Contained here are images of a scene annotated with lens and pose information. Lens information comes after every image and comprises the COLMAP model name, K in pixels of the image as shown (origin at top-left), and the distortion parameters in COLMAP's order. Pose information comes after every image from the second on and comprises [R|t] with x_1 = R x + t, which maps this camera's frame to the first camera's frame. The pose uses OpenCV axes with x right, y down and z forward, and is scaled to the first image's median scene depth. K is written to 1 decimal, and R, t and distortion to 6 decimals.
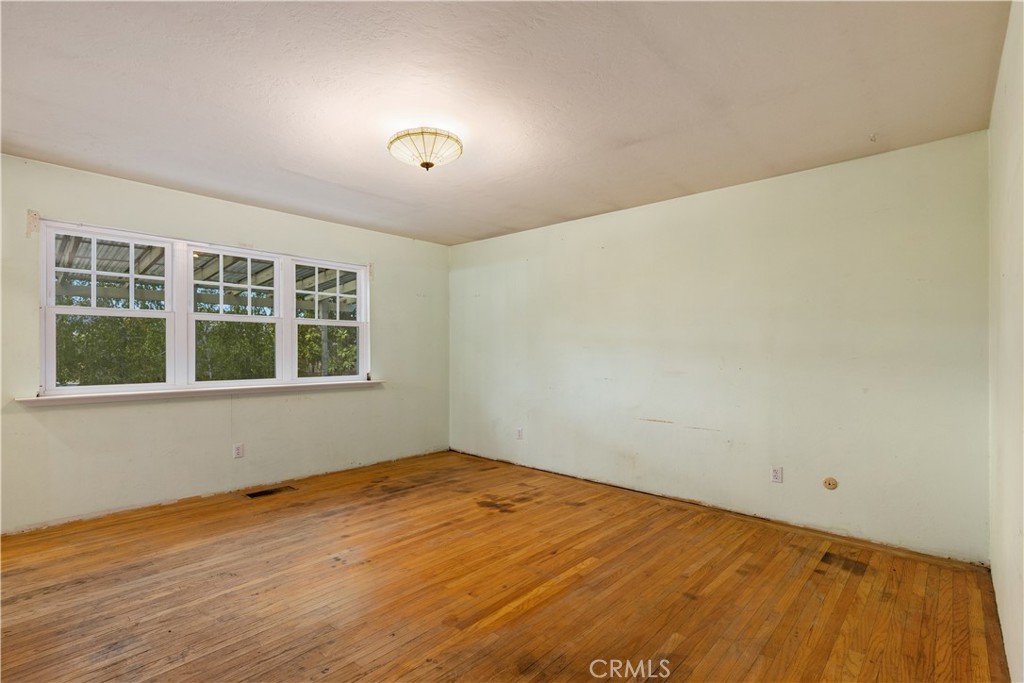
lens RADIAL K [[517.4, 0, 511.2], [0, 517.4, 348.5], [0, 0, 1]] dist [-0.030259, 0.000295]
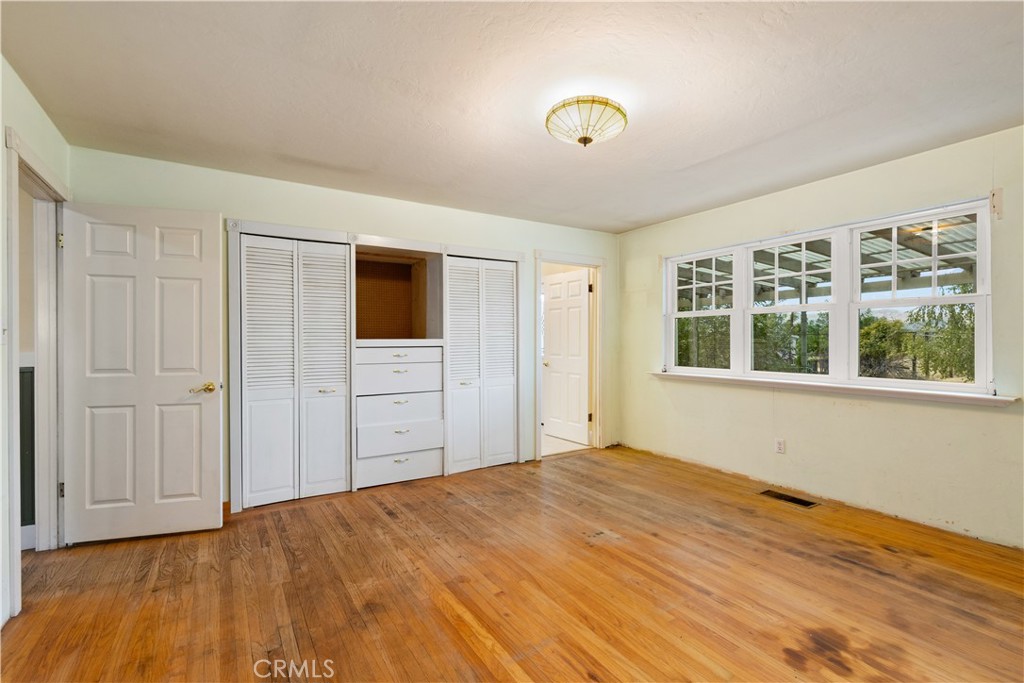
lens RADIAL K [[459.4, 0, 511.9], [0, 459.4, 336.2], [0, 0, 1]] dist [-0.002387, -0.000452]
pose [[-0.289082, -0.006754, -0.957280, 0.511099], [0.002997, 0.999964, -0.007960, -0.004953], [0.957300, -0.005170, -0.289052, 0.855430]]
